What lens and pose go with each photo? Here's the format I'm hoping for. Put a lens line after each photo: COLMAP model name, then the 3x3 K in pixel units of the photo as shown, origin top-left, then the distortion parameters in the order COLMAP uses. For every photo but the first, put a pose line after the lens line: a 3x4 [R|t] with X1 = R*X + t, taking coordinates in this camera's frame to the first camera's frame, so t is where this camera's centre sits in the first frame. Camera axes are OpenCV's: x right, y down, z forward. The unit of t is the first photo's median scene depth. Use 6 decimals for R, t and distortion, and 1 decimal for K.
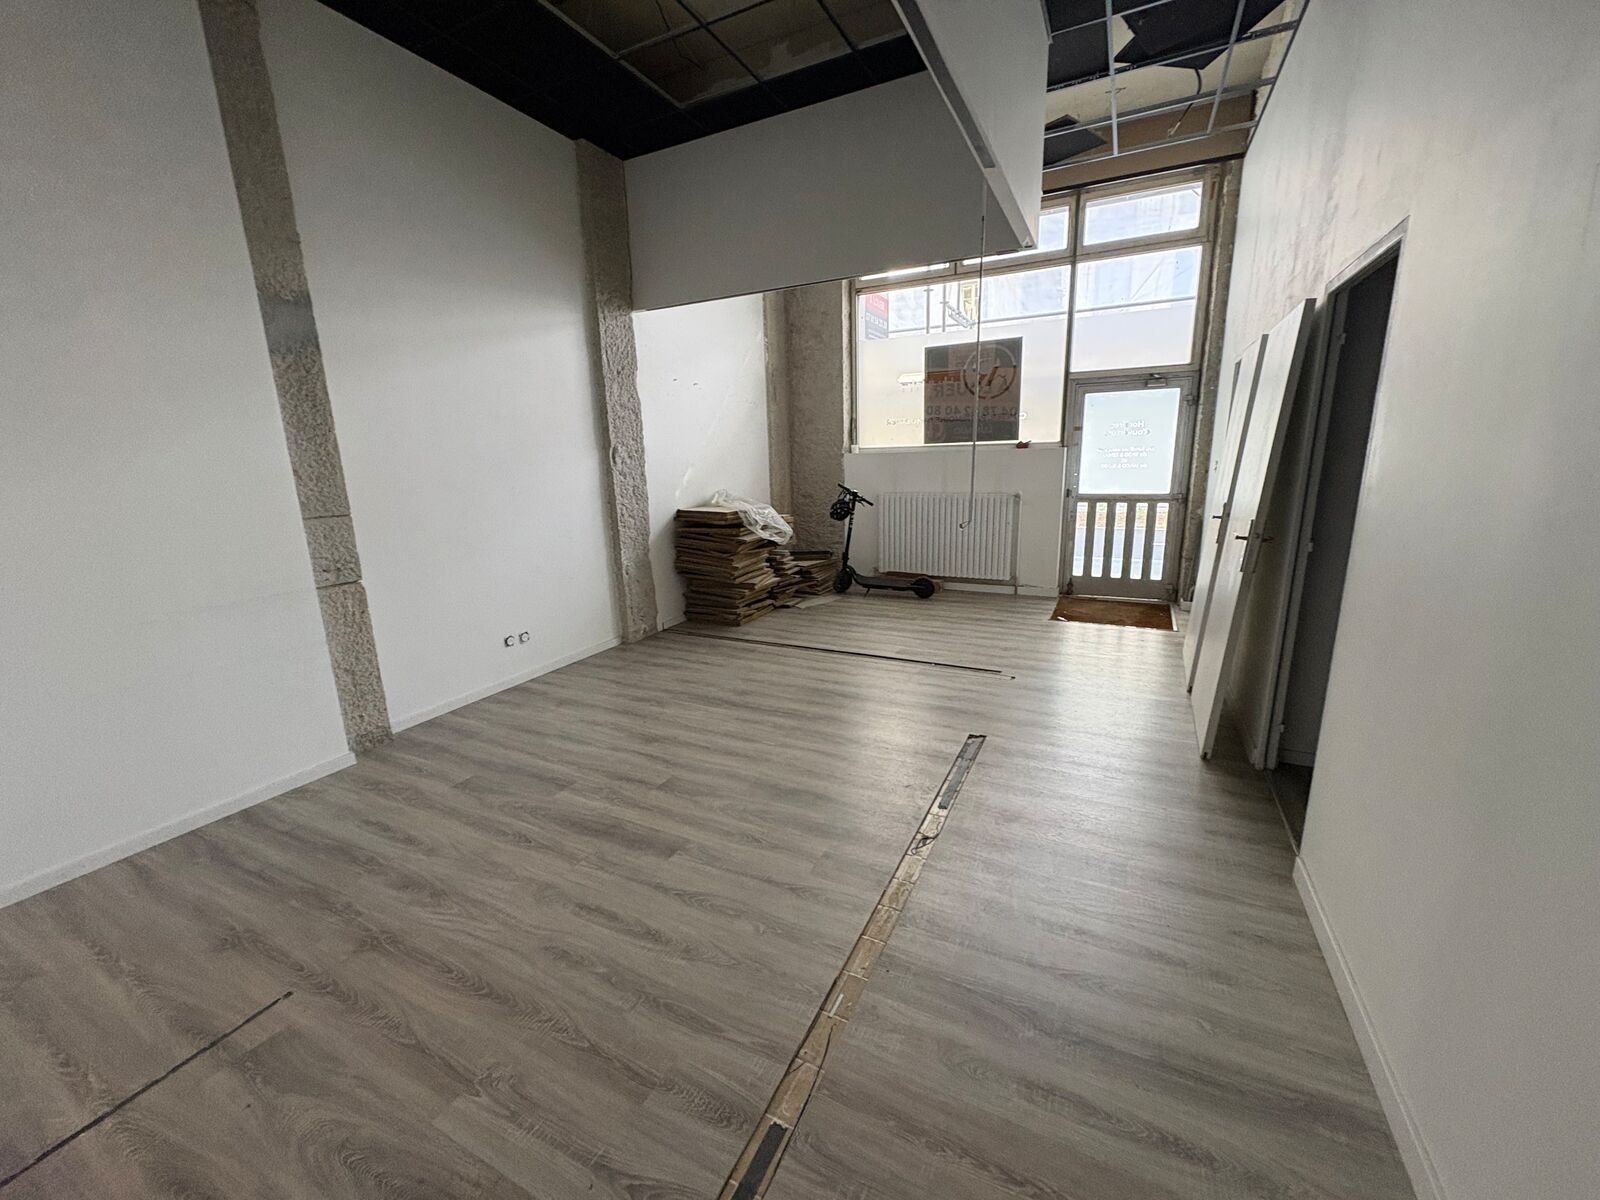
lens RADIAL K [[629.3, 0, 807.0], [0, 629.3, 601.0], [0, 0, 1]] dist [-0.000189, -0.000166]
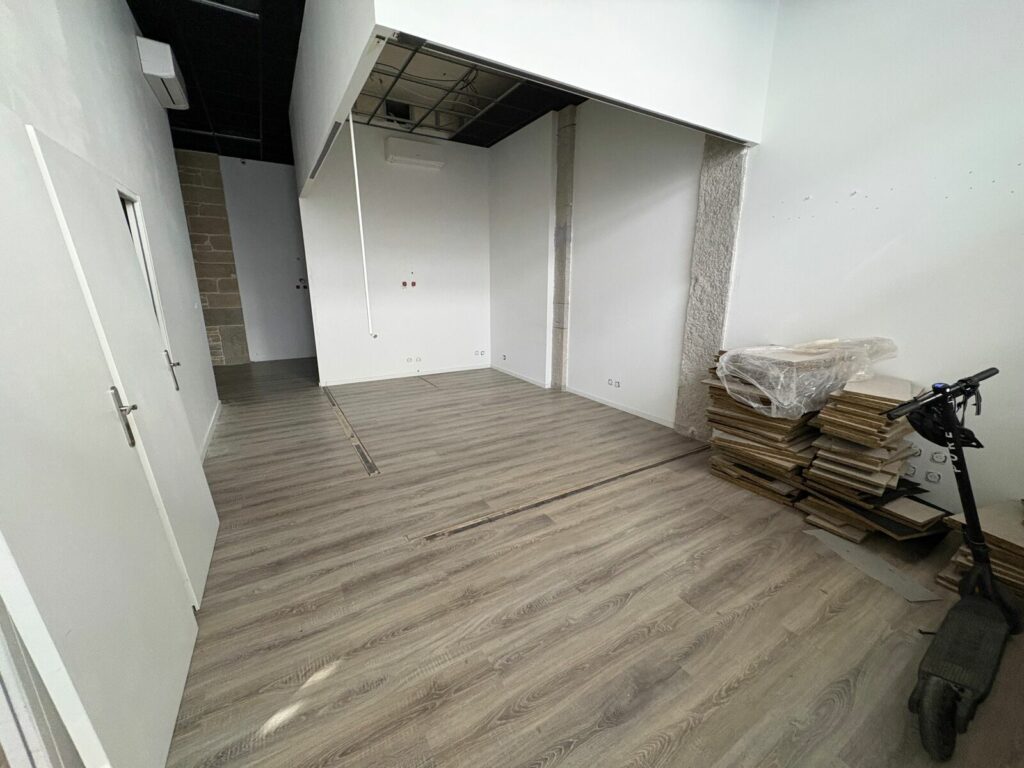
lens RADIAL K [[402.8, 0, 509.9], [0, 402.8, 383.0], [0, 0, 1]] dist [-0.000189, -0.000166]
pose [[-0.536317, 0.229771, -0.812139, 0.605387], [-0.180389, 0.908792, 0.376241, -0.301888], [0.824514, 0.348286, -0.445953, 1.177004]]
